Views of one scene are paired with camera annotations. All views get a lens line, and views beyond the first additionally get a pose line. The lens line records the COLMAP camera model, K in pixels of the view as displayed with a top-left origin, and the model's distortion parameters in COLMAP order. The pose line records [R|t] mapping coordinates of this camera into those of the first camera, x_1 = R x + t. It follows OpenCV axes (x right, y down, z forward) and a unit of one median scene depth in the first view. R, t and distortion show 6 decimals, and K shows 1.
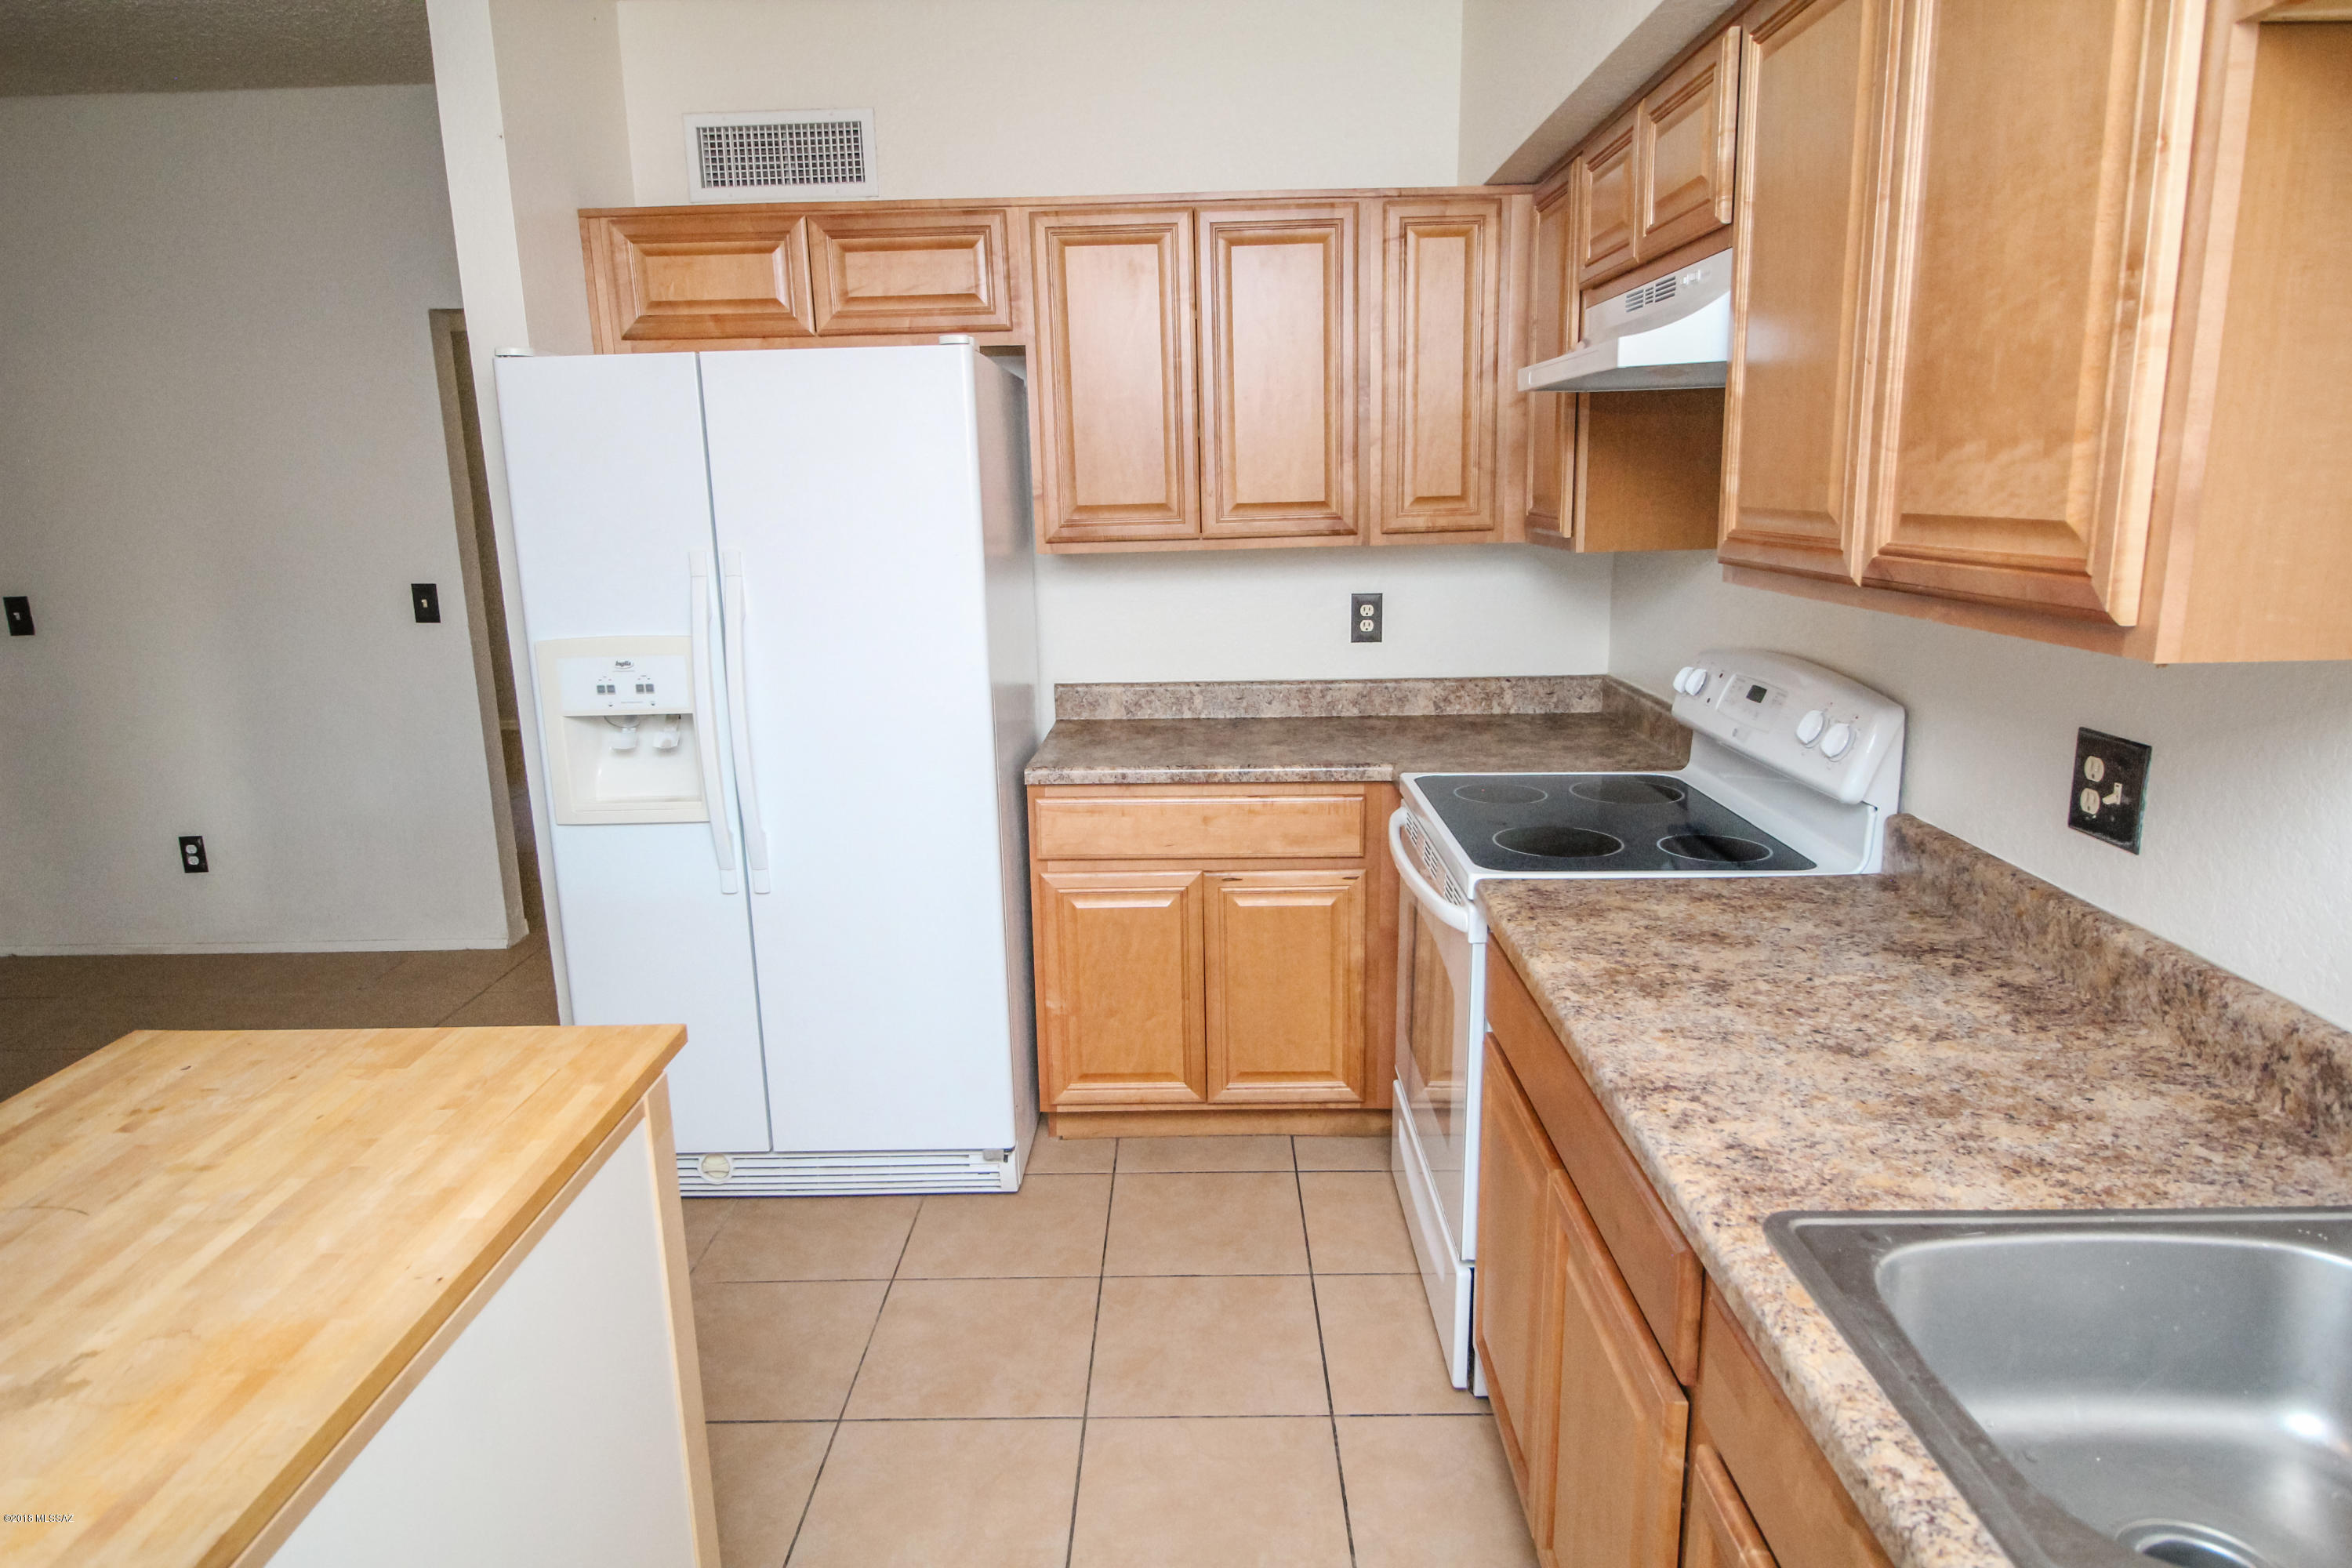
lens RADIAL K [[1374.6, 0, 1185.2], [0, 1374.6, 779.2], [0, 0, 1]] dist [0.007197, -0.012669]
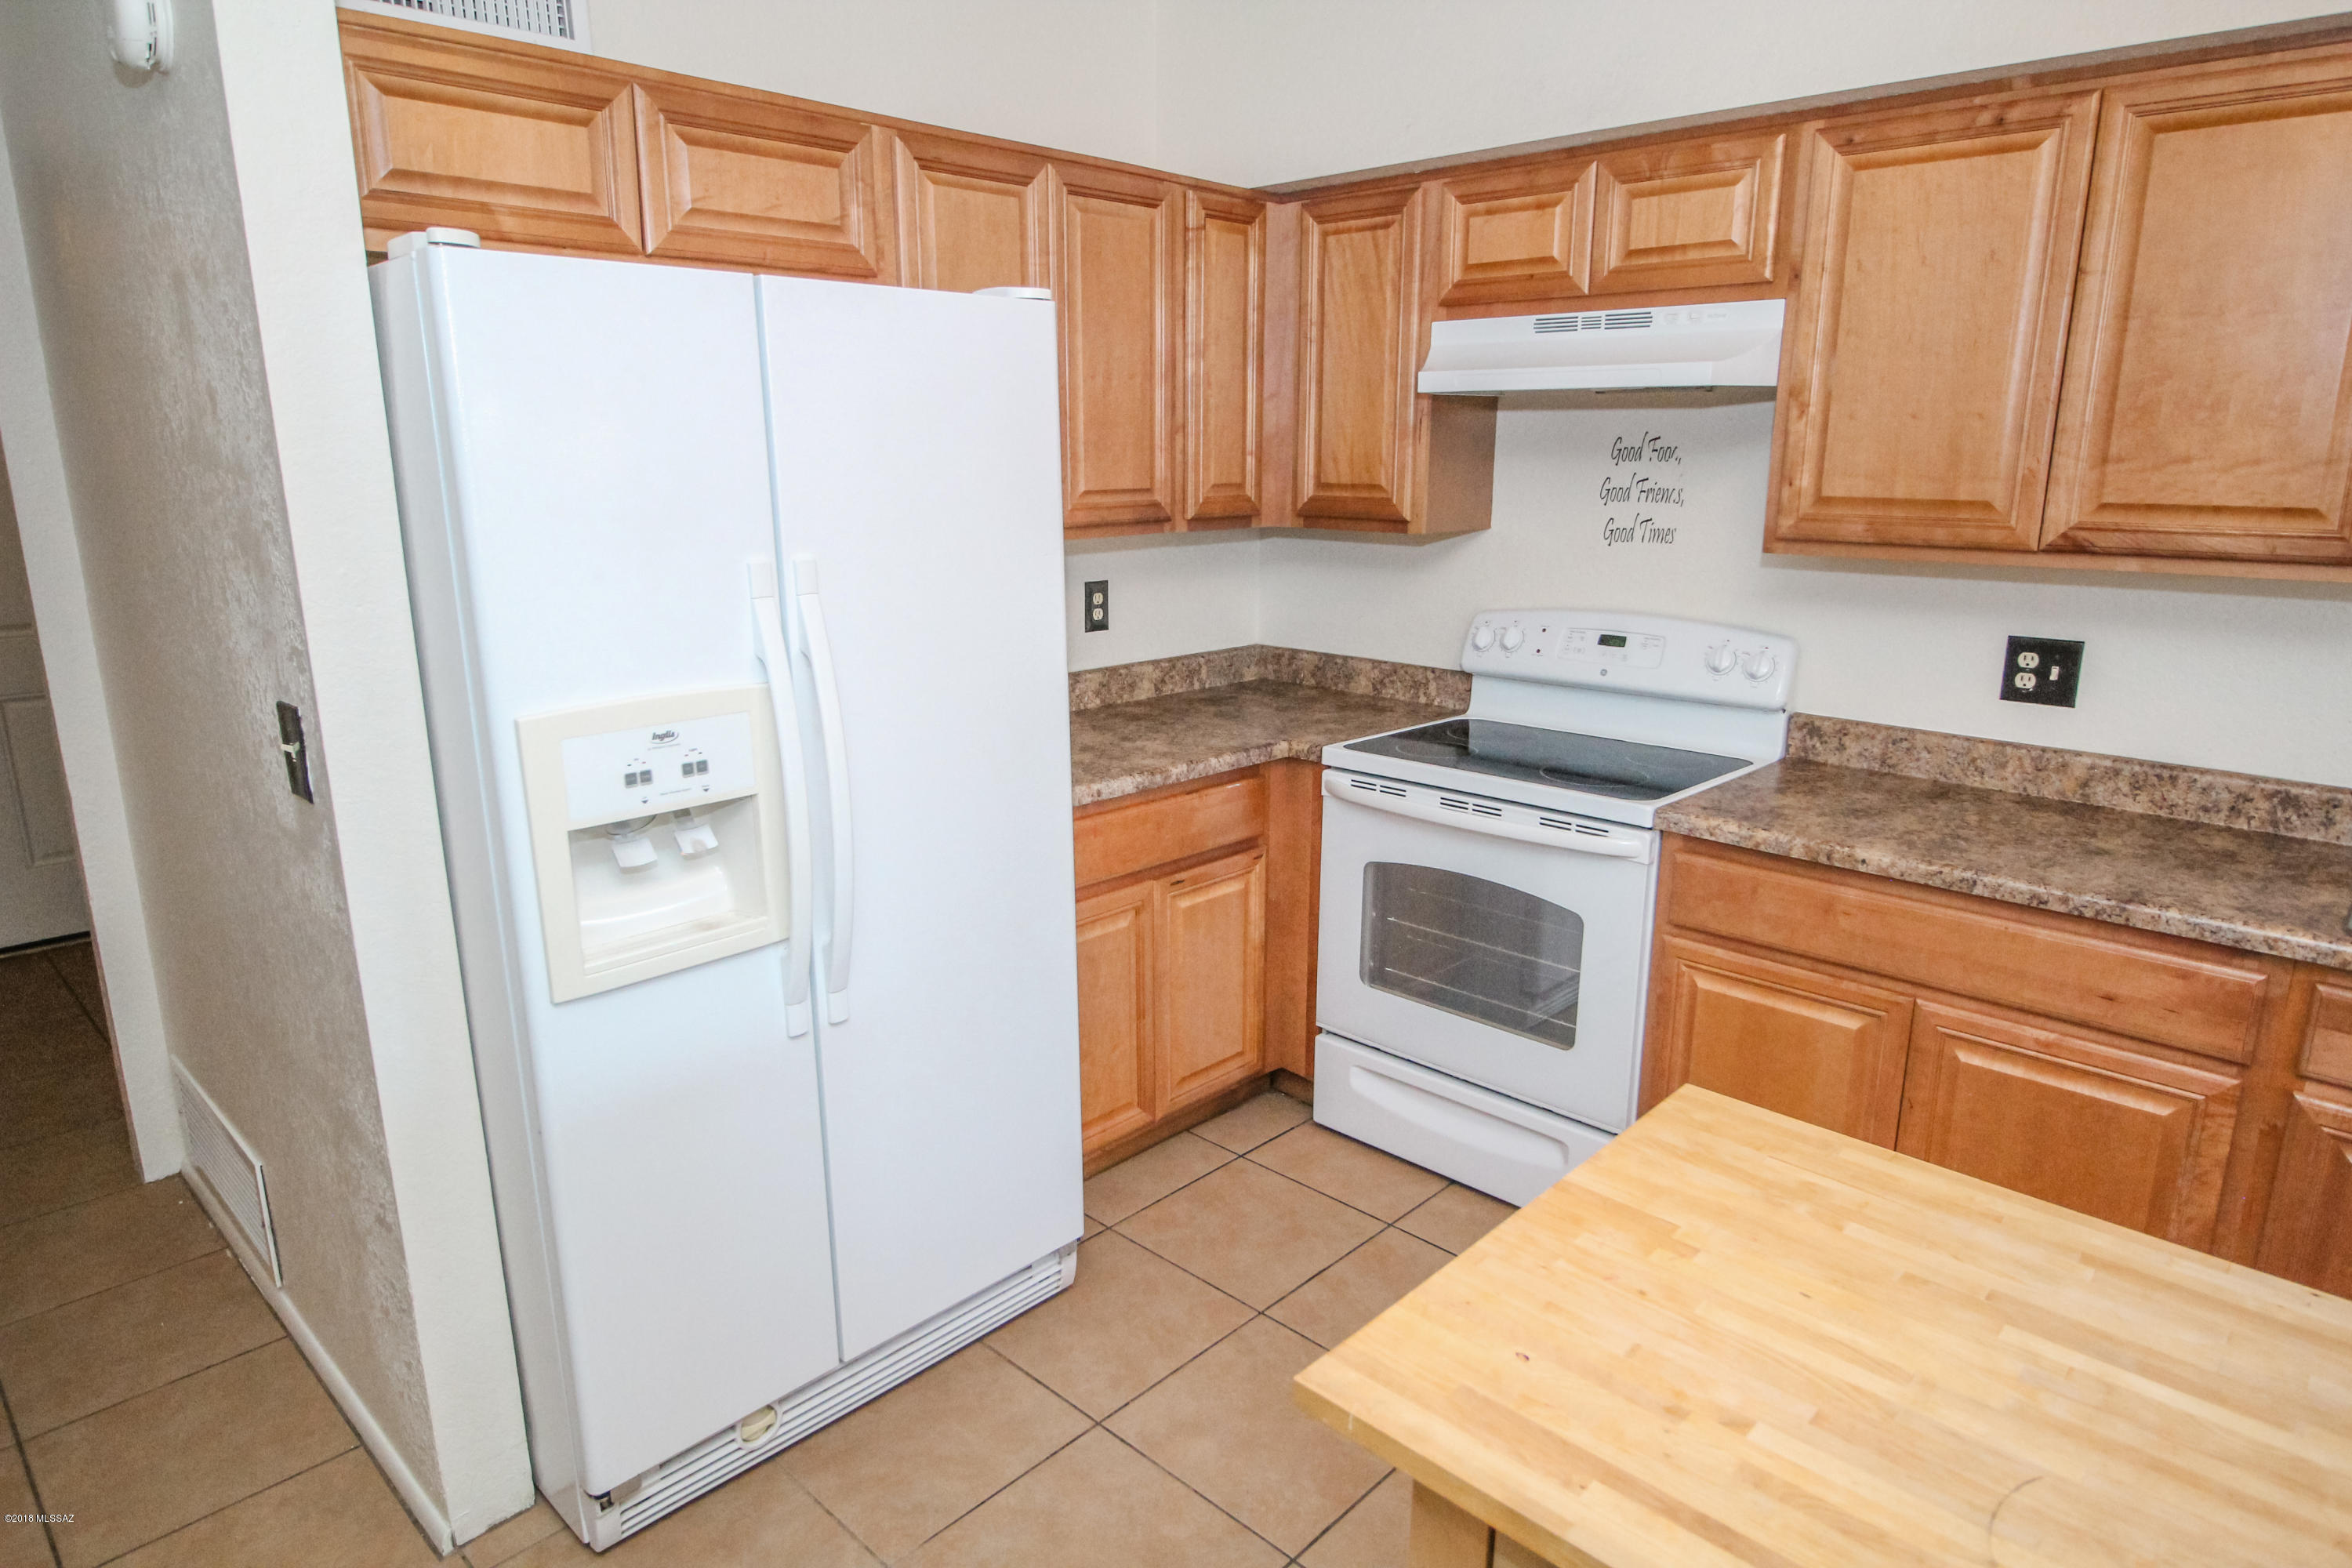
lens RADIAL K [[1374.6, 0, 1188.8], [0, 1374.6, 780.4], [0, 0, 1]] dist [0.007197, -0.012669]
pose [[0.680940, -0.151567, 0.716483, -0.723617], [0.140292, 0.987227, 0.075509, -0.078439], [-0.718776, 0.049100, 0.693506, 0.365834]]
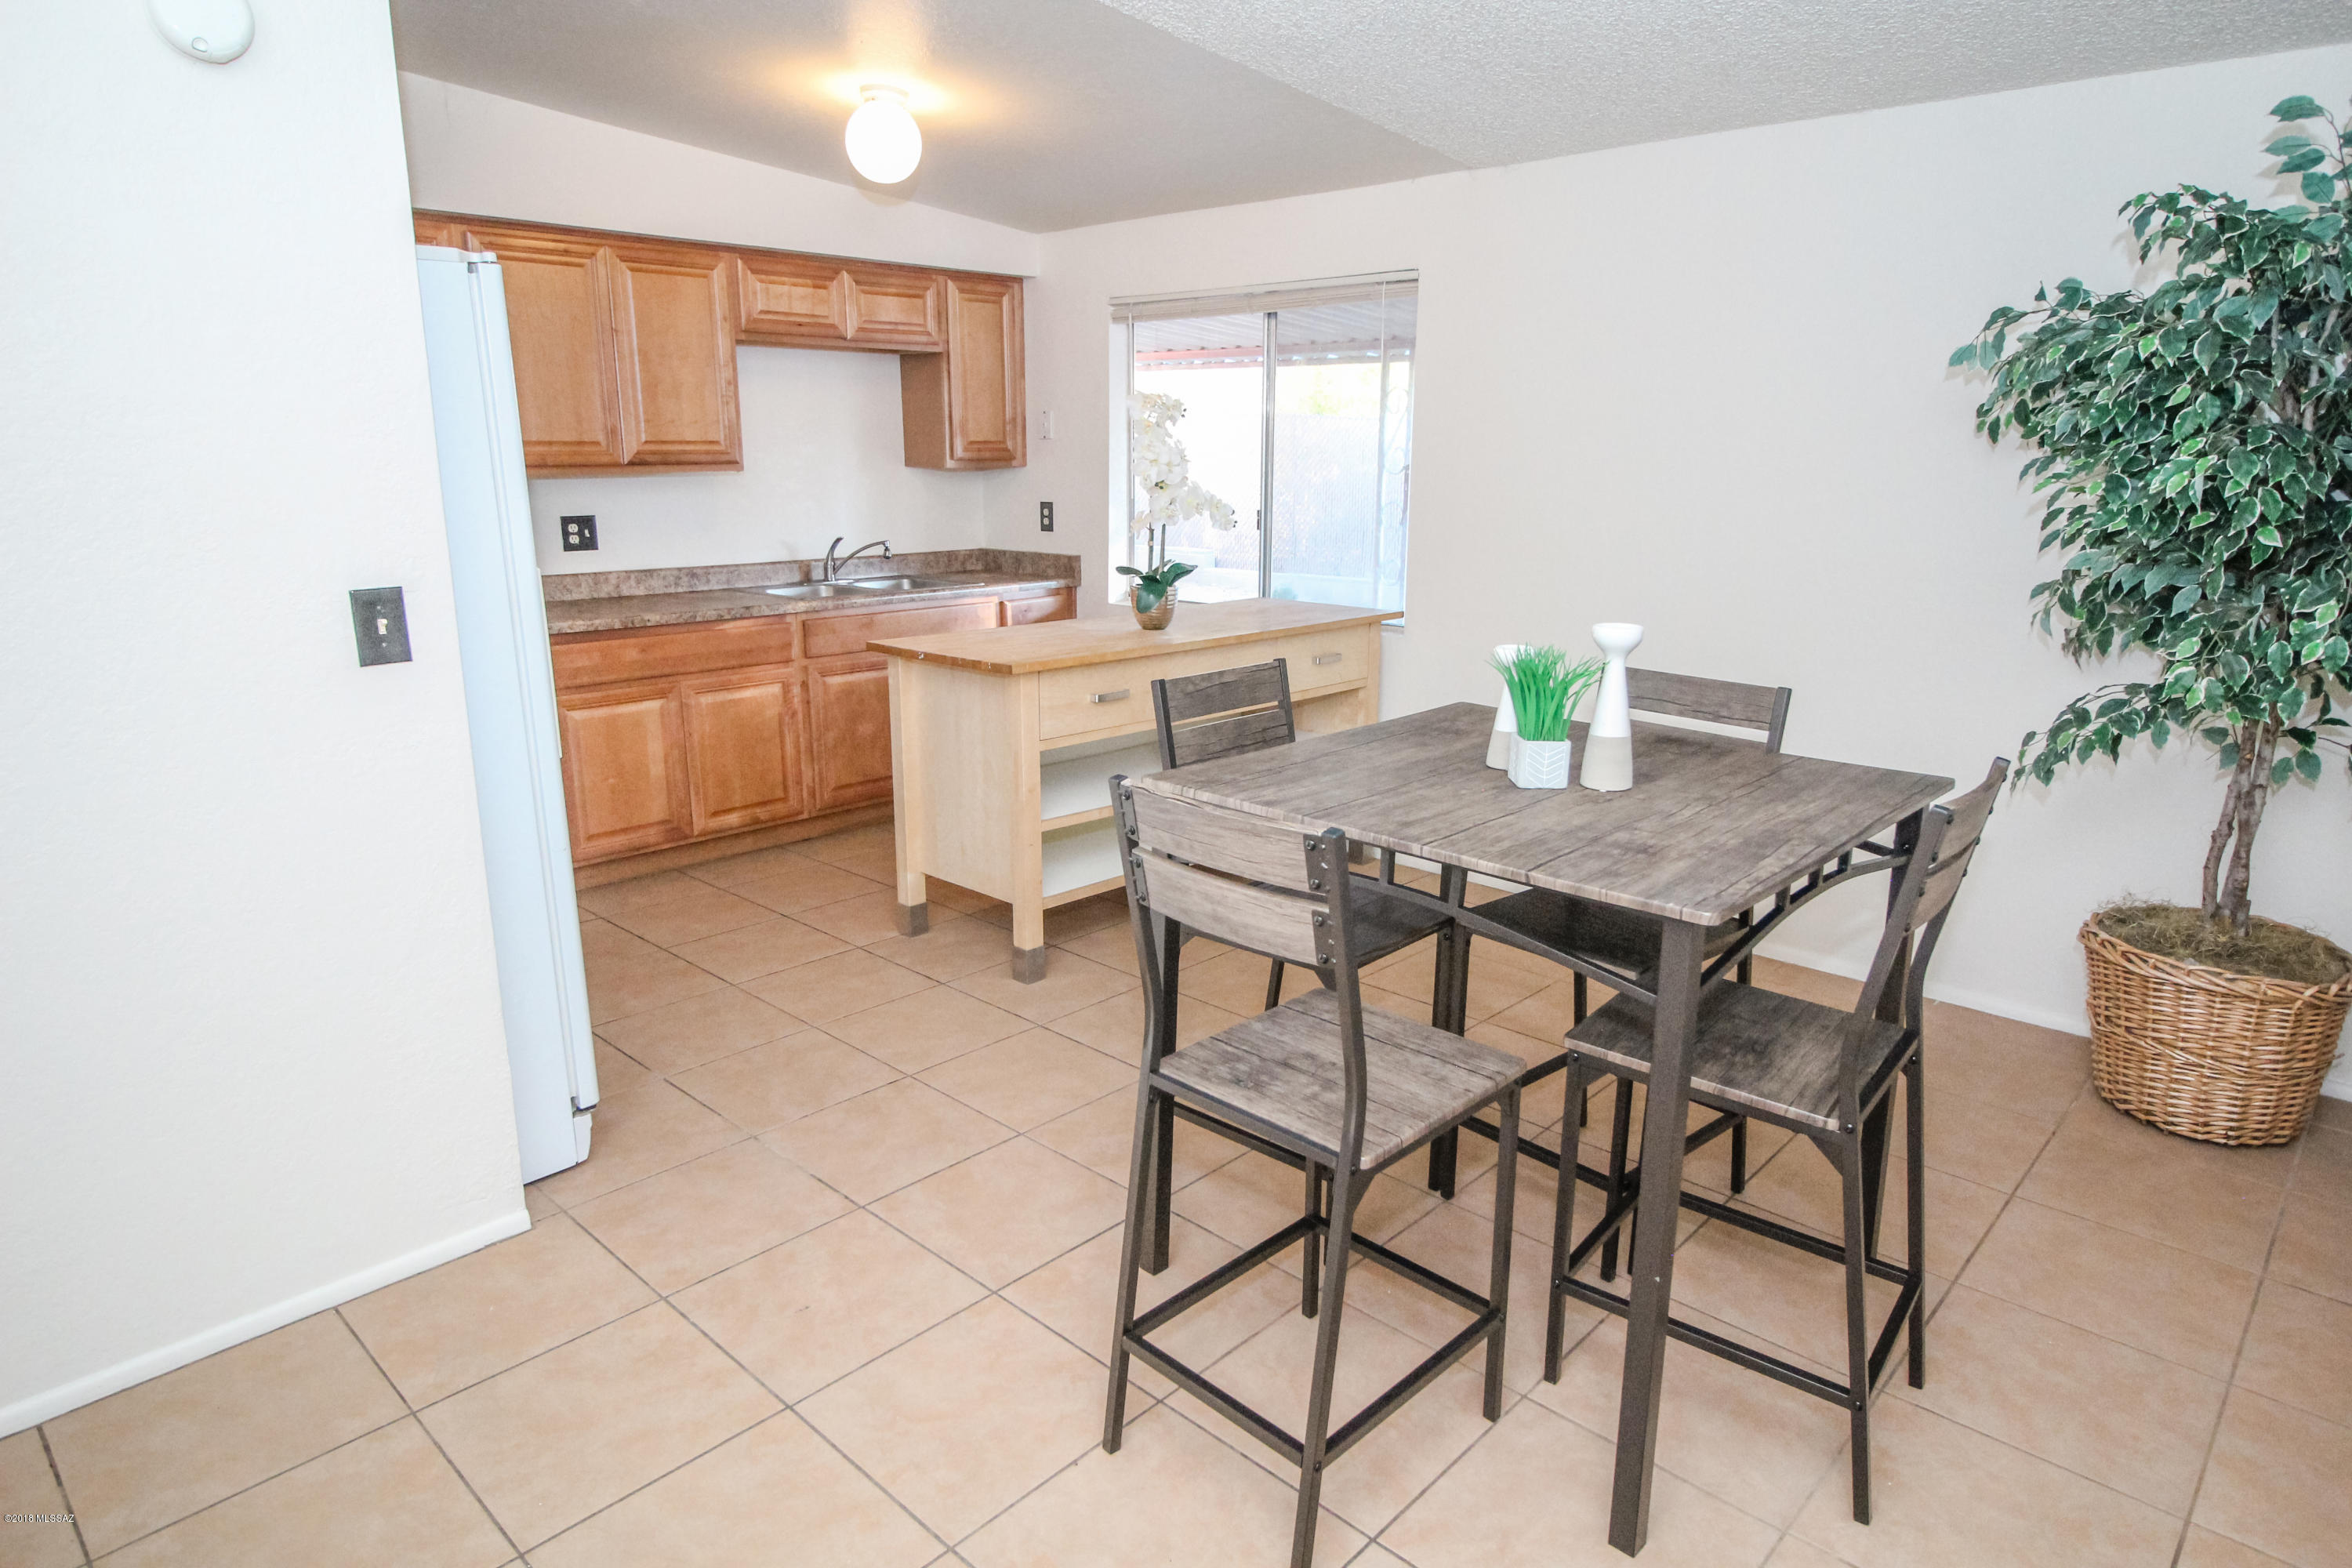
lens RADIAL K [[1374.6, 0, 1184.9], [0, 1374.6, 772.2], [0, 0, 1]] dist [0.007197, -0.012669]
pose [[-0.735642, -0.139917, 0.662762, -1.483226], [0.155992, 0.917142, 0.366765, -0.255386], [-0.659164, 0.373194, -0.652862, 1.405086]]
